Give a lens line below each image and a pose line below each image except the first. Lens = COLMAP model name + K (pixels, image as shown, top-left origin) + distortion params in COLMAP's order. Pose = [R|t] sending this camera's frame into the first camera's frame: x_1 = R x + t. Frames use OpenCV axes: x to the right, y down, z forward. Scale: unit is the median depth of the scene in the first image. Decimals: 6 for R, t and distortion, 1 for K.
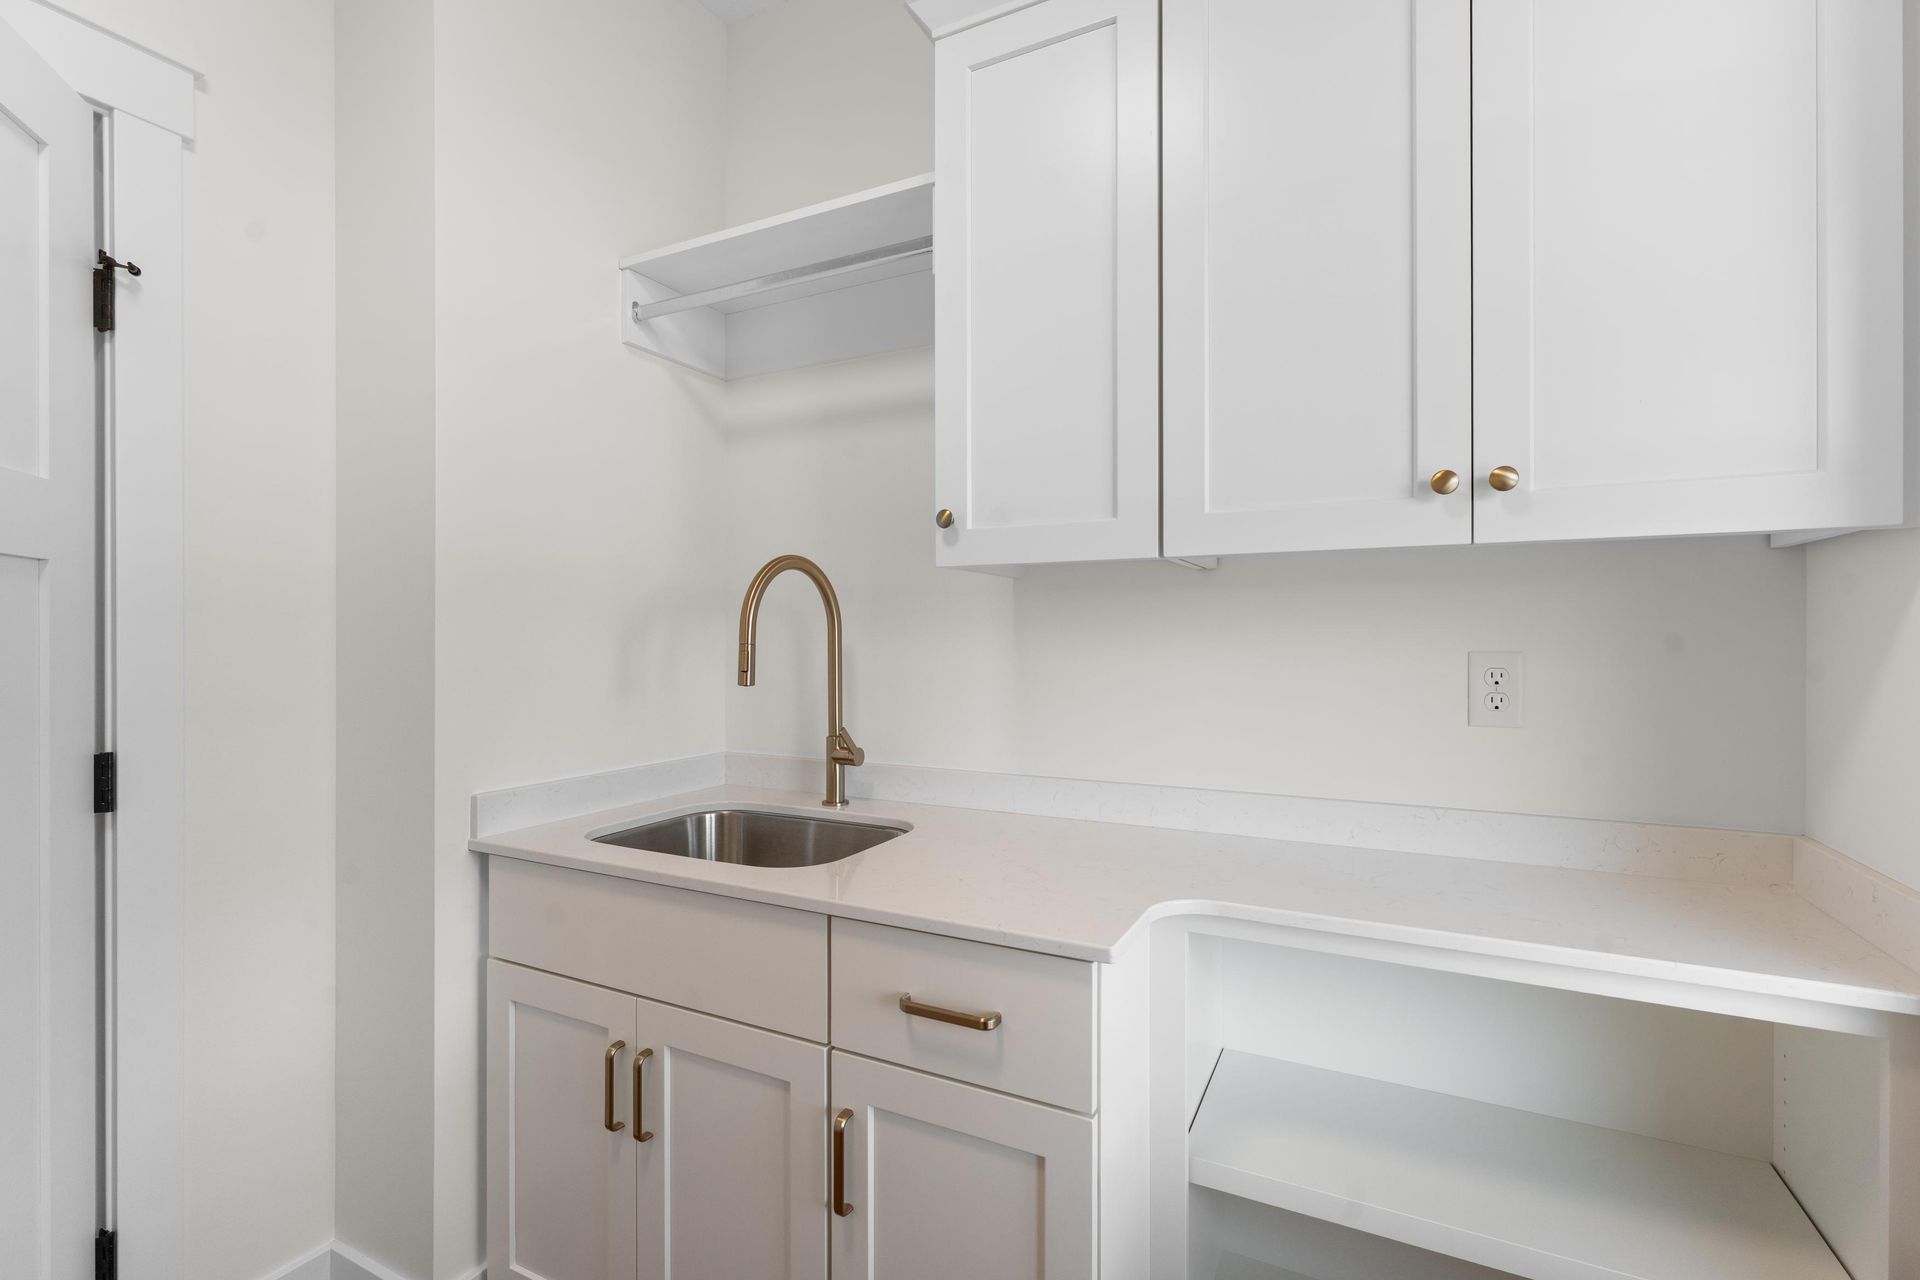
lens RADIAL K [[862.7, 0, 958.0], [0, 862.7, 639.8], [0, 0, 1]] dist [-0.000969, 0.000262]
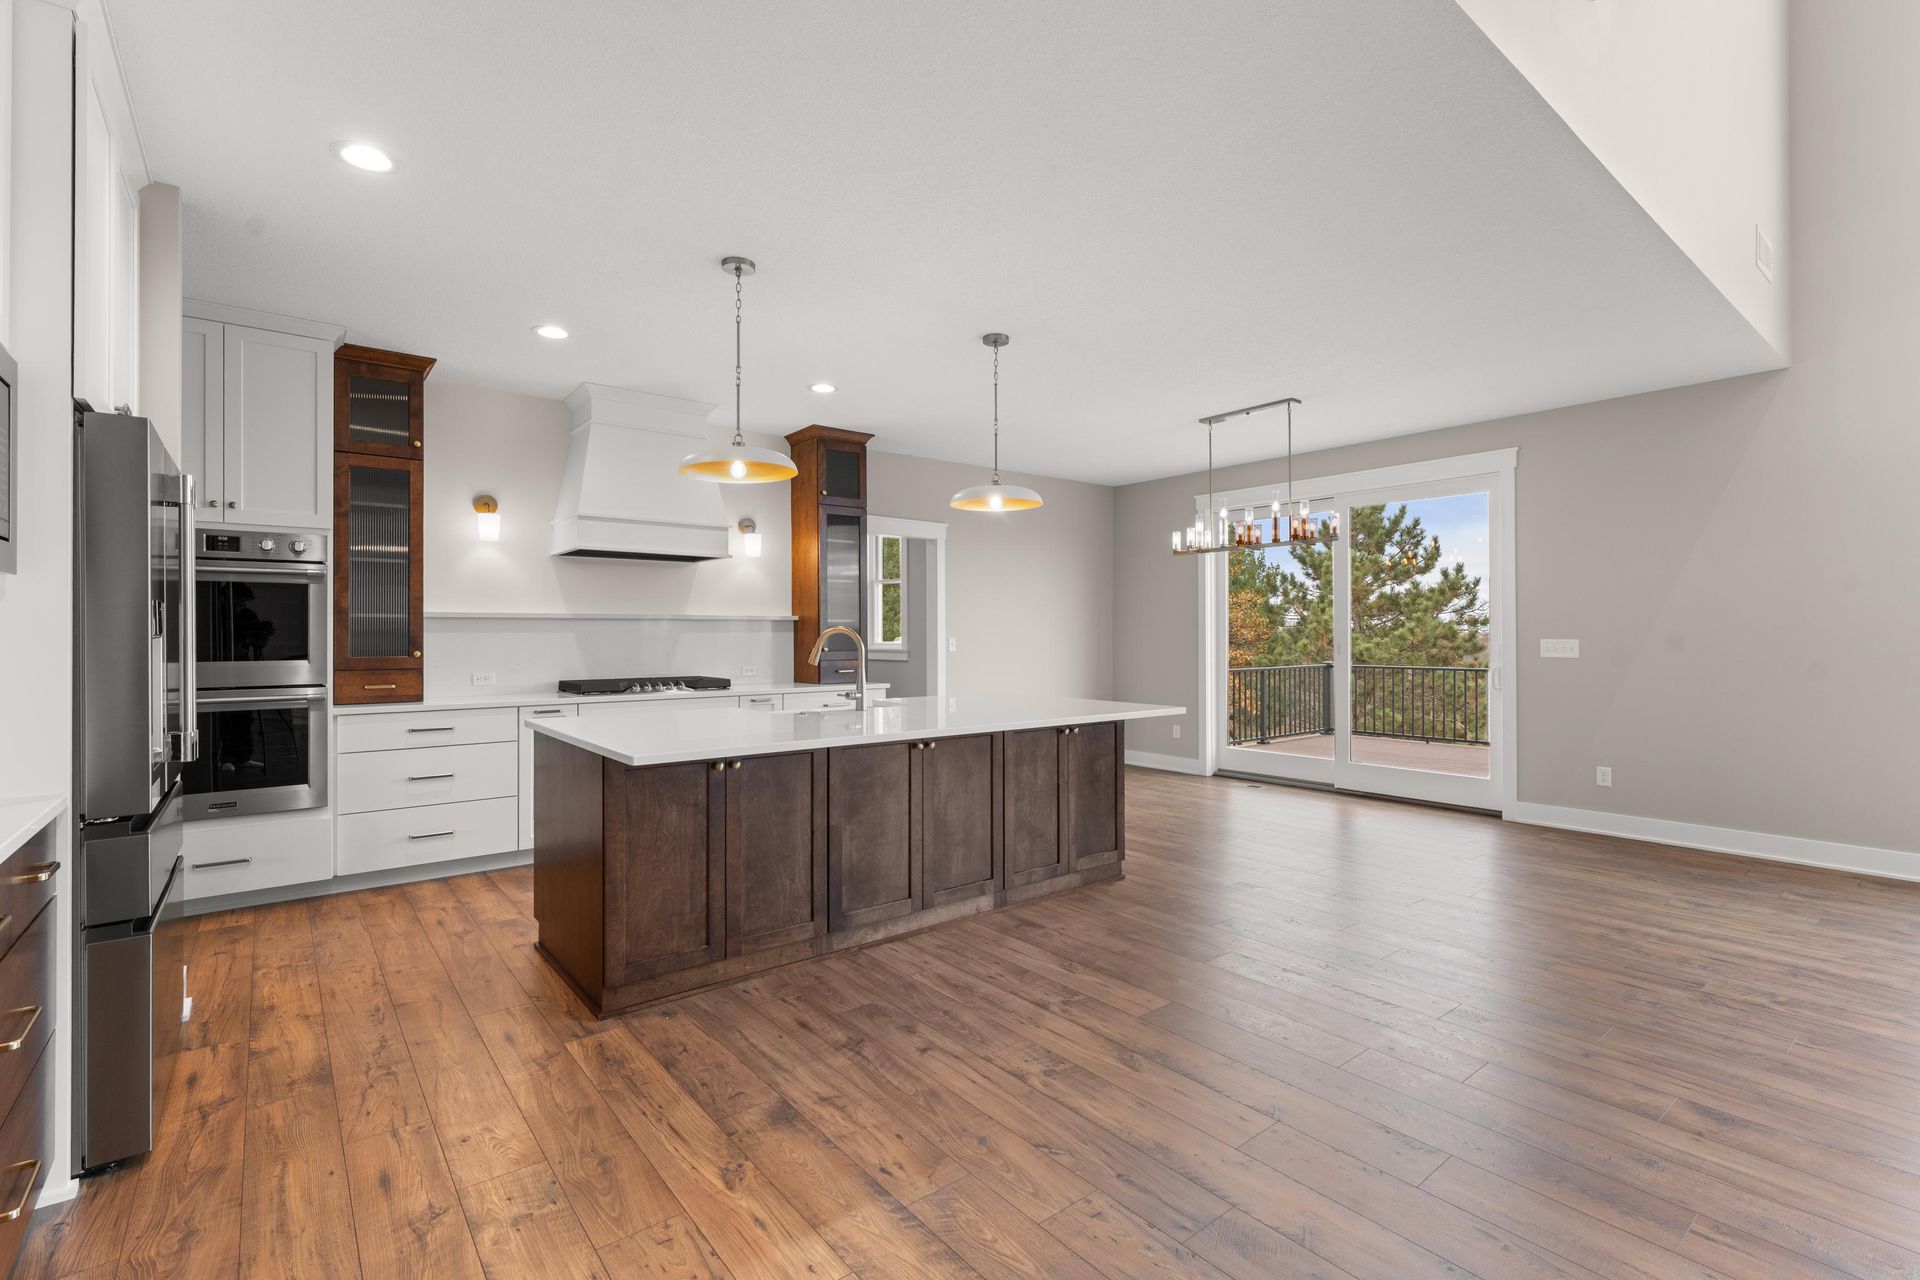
lens RADIAL K [[862.7, 0, 965.3], [0, 862.7, 637.0], [0, 0, 1]] dist [-0.000969, 0.000262]
pose [[0.404342, -0.000494, 0.914608, -1.380110], [0.002597, 0.999996, -0.000608, 0.362649], [-0.914604, 0.002621, 0.404342, -3.154615]]
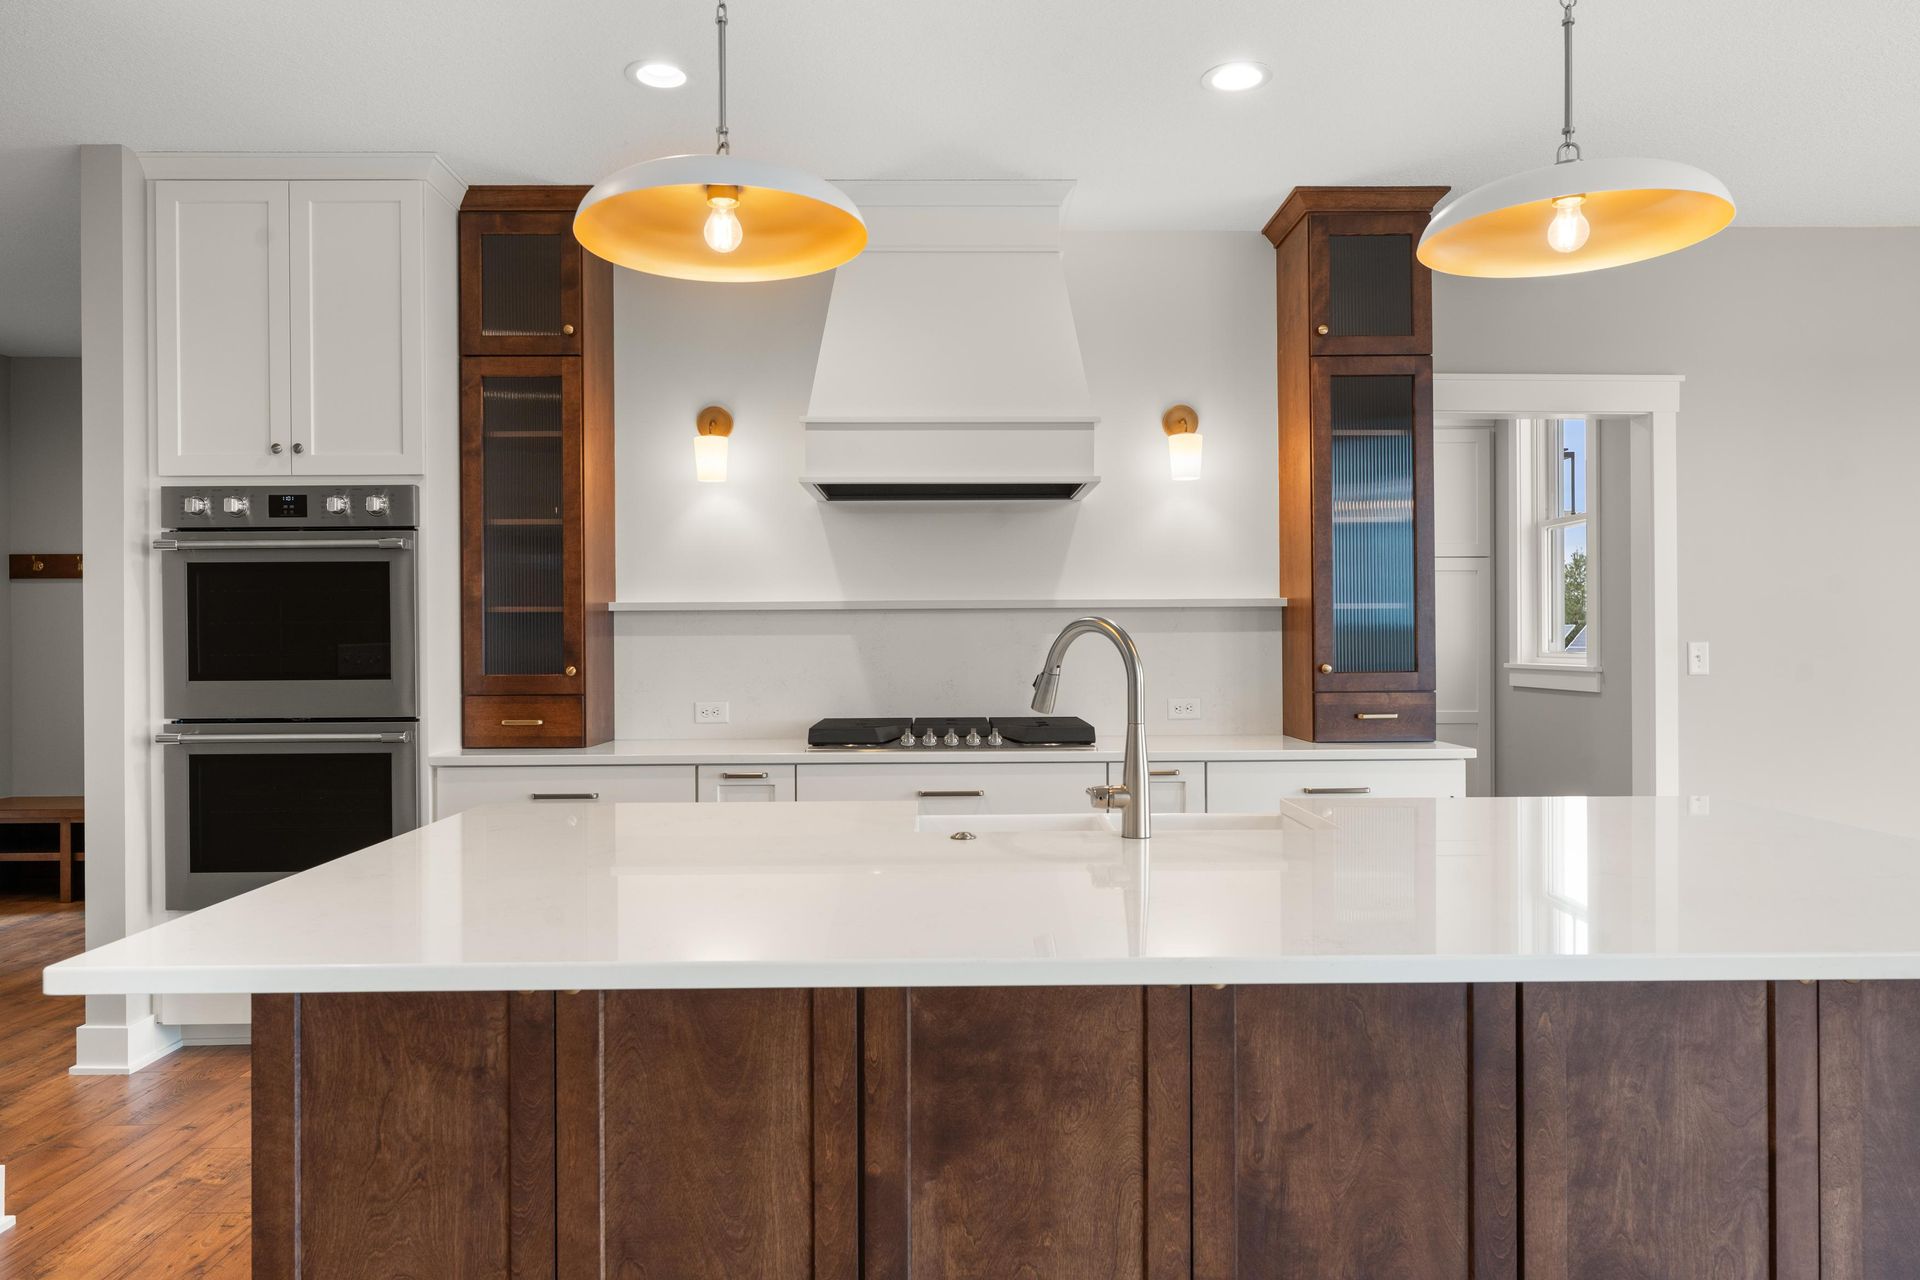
lens RADIAL K [[1283.0, 0, 953.5], [0, 1283.0, 645.1], [0, 0, 1]] dist [0.005064, -0.002168]
pose [[0.885654, -0.004366, 0.464326, 0.566853], [0.004025, 0.999990, 0.001726, 0.356625], [-0.464329, 0.000341, 0.885663, -2.963833]]
